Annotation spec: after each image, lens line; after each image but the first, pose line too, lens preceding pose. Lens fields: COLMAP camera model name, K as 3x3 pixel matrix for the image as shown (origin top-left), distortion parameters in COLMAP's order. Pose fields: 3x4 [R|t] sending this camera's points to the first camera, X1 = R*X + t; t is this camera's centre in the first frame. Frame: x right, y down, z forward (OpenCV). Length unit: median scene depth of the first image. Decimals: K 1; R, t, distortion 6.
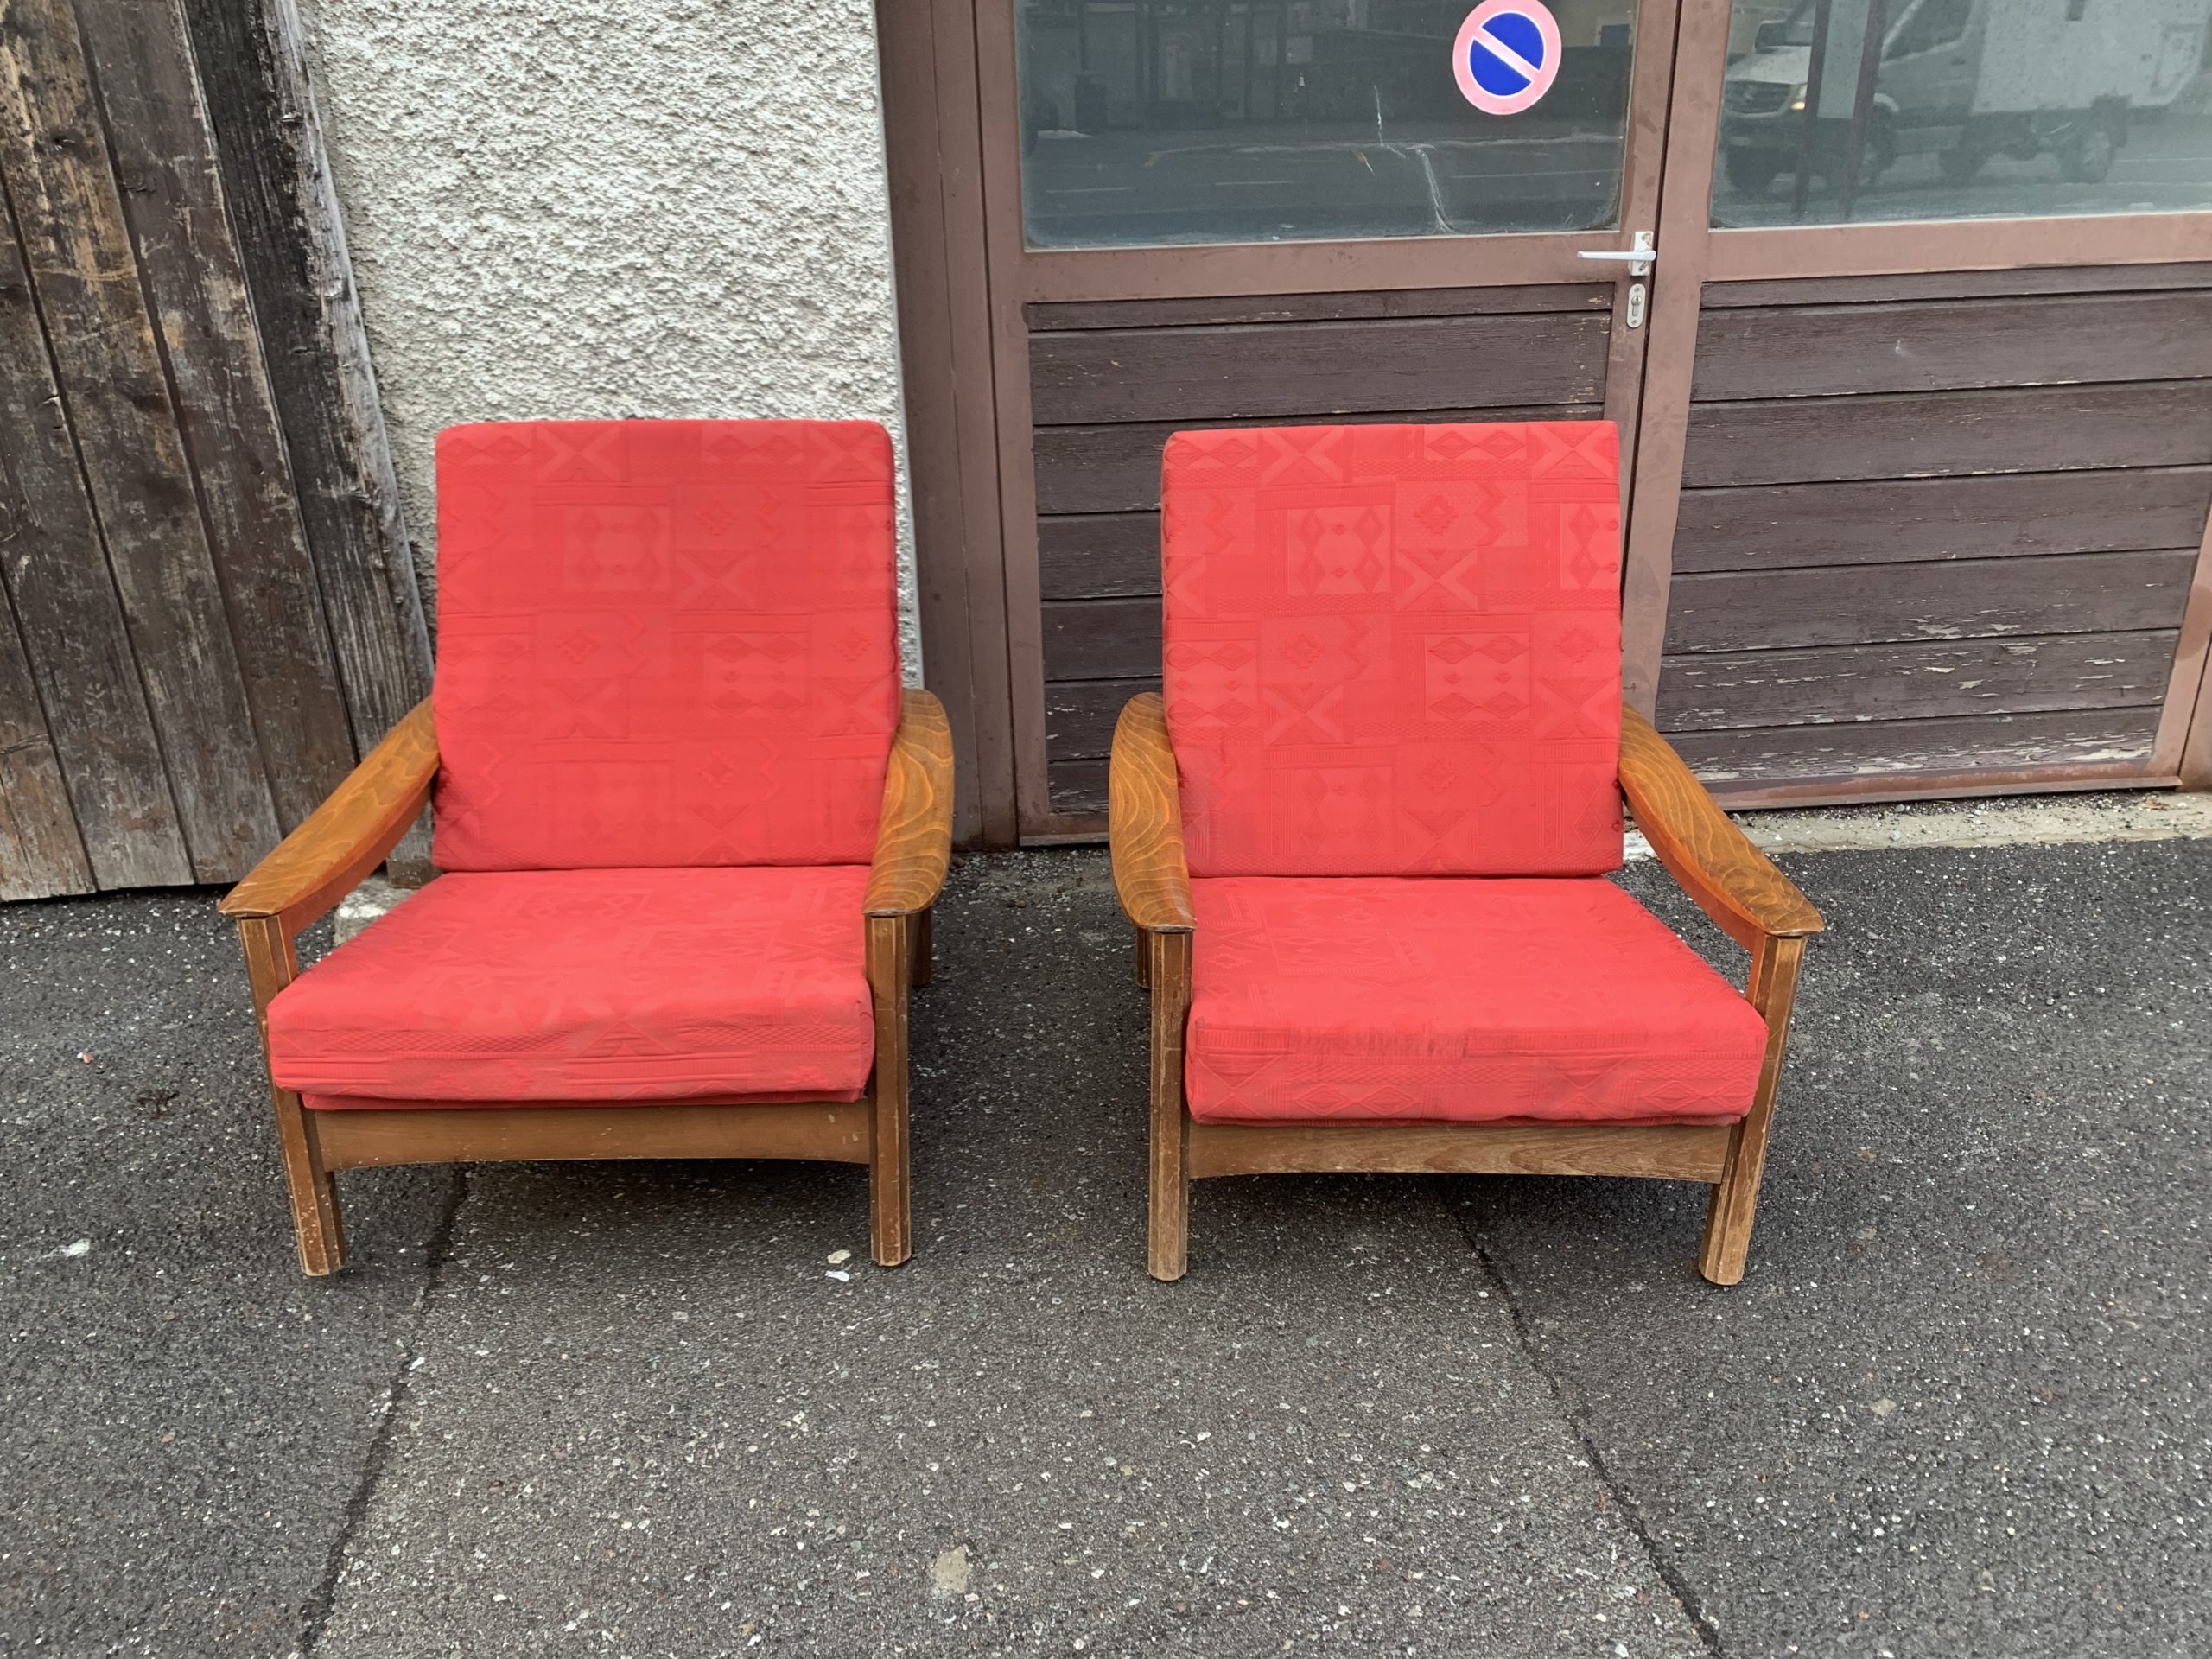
lens RADIAL K [[1690.8, 0, 1098.8], [0, 1690.8, 822.6], [0, 0, 1]] dist [0.006942, -0.003016]
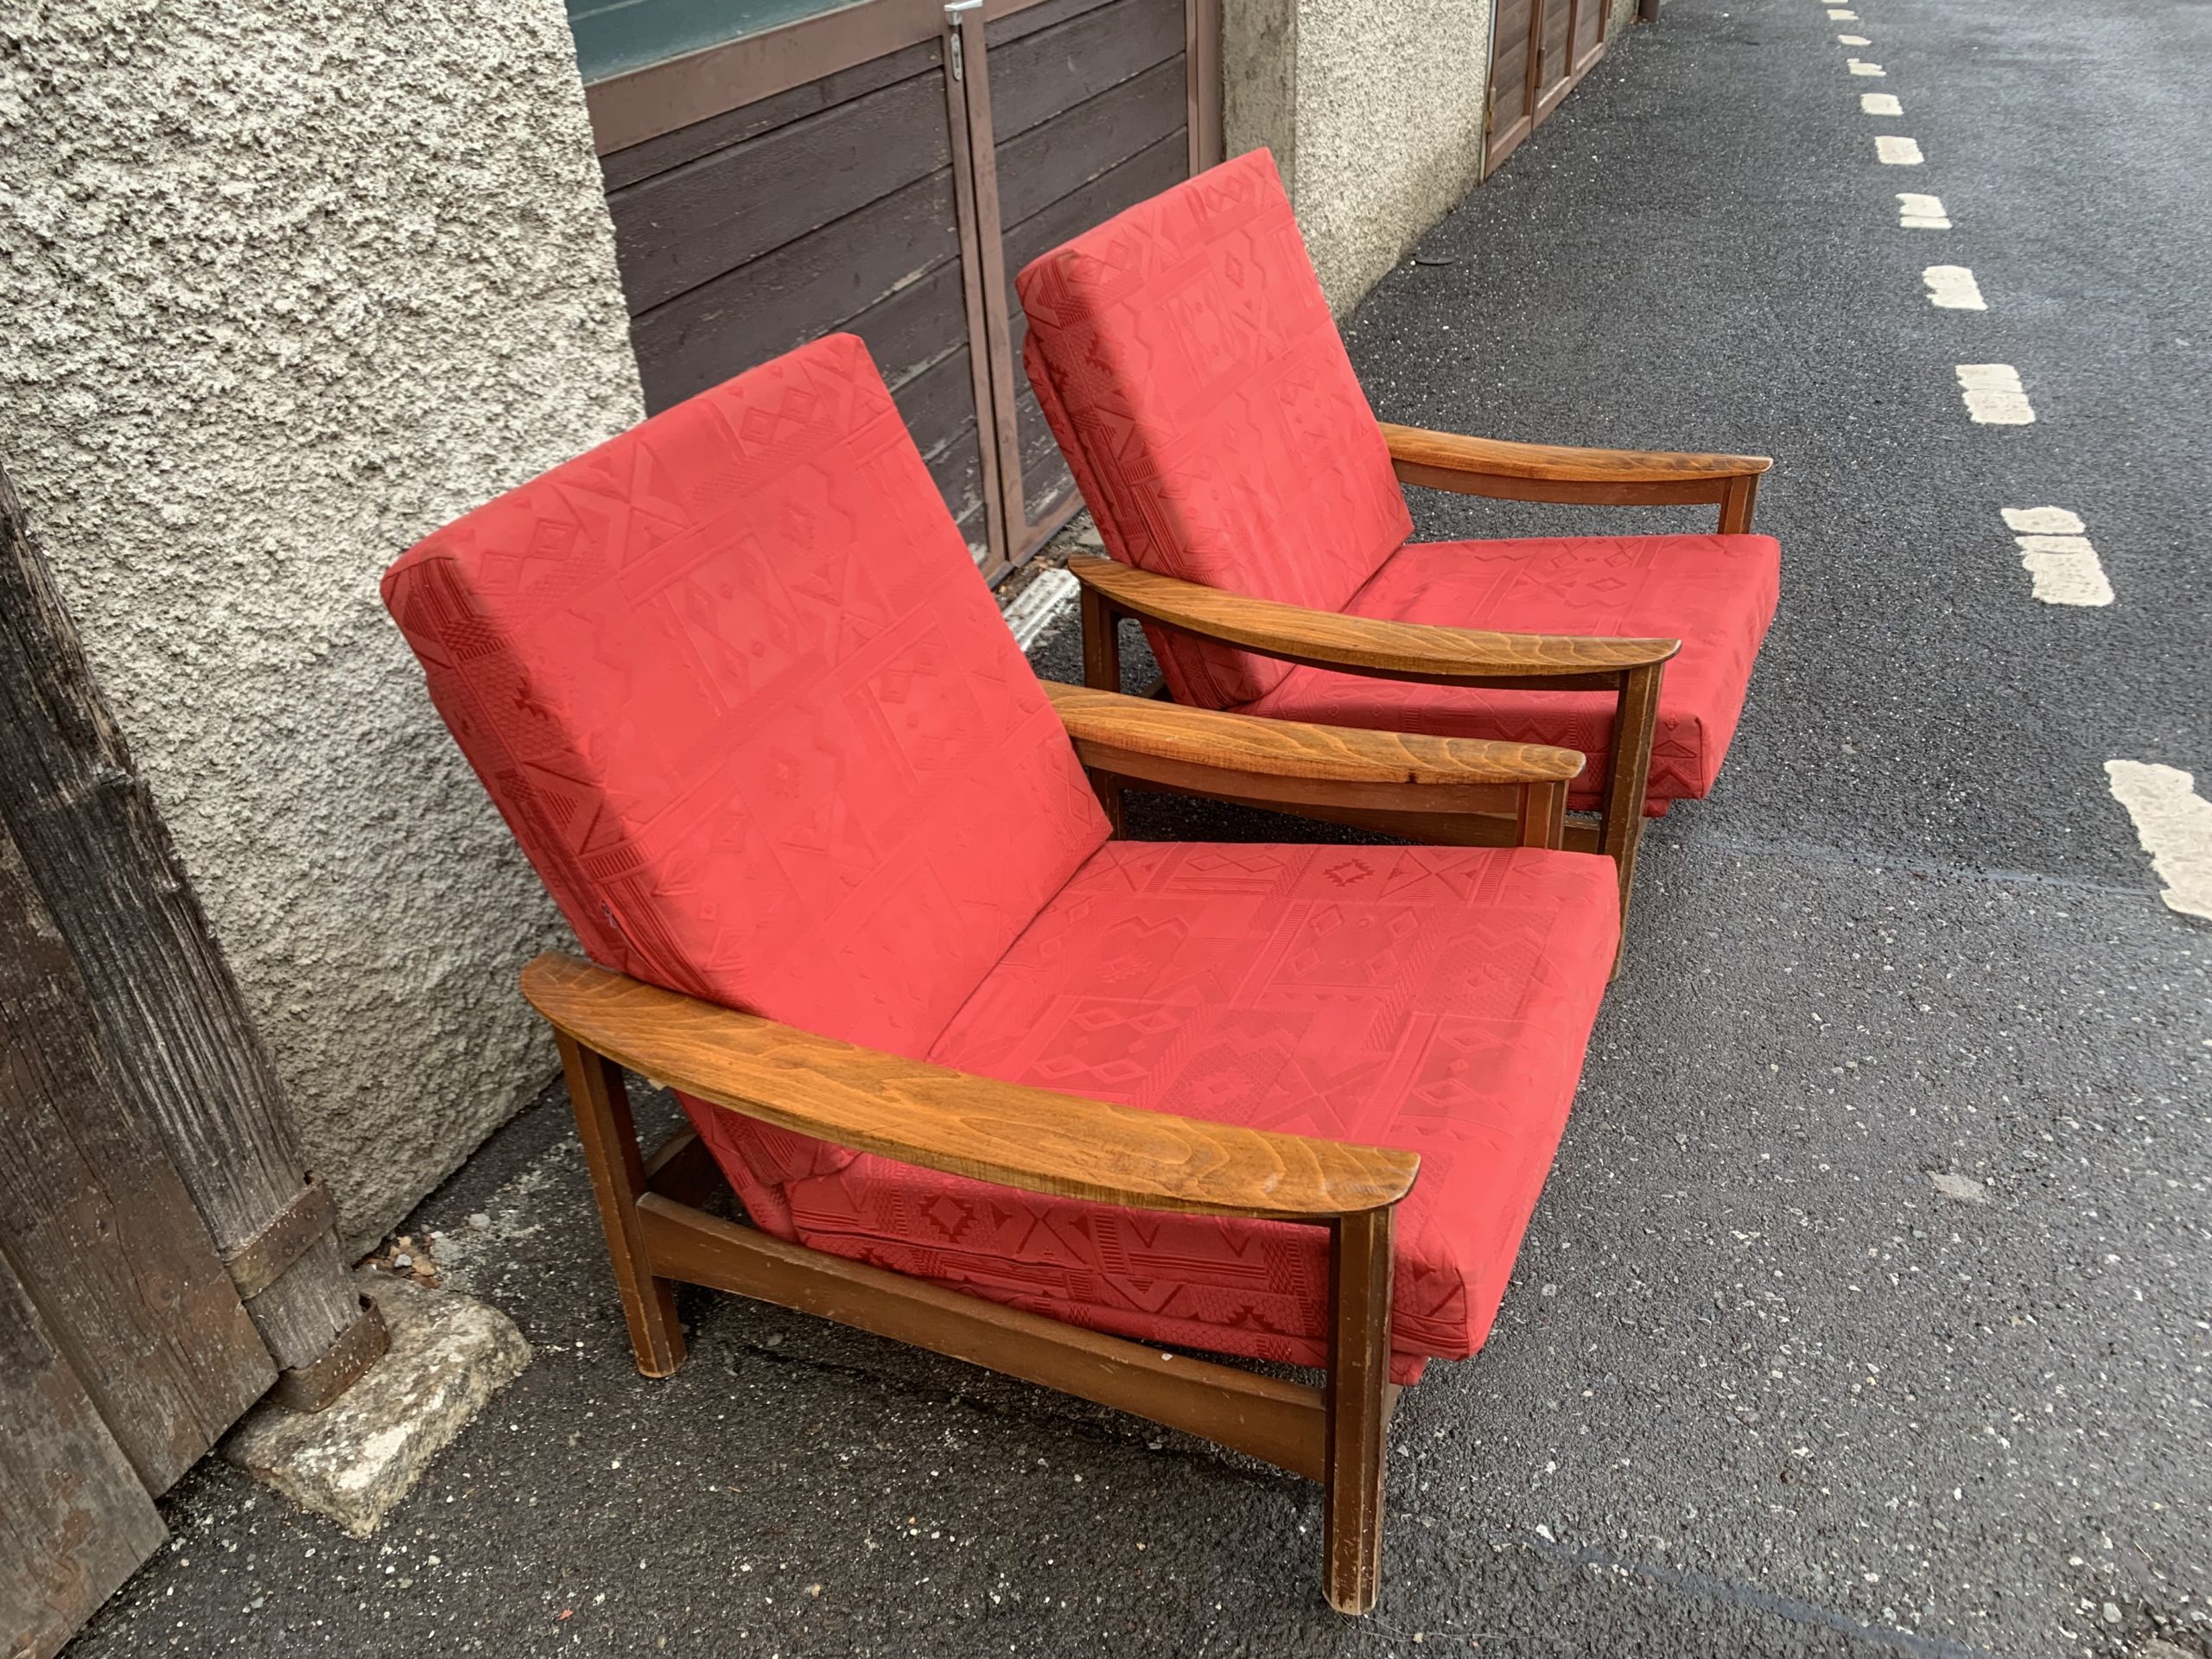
lens RADIAL K [[1690.8, 0, 1105.4], [0, 1690.8, 835.6], [0, 0, 1]] dist [0.006942, -0.003016]
pose [[0.449817, -0.483588, 0.750871, -0.688434], [0.378191, 0.864766, 0.330381, -0.233051], [-0.809096, 0.135362, 0.571875, 0.480606]]
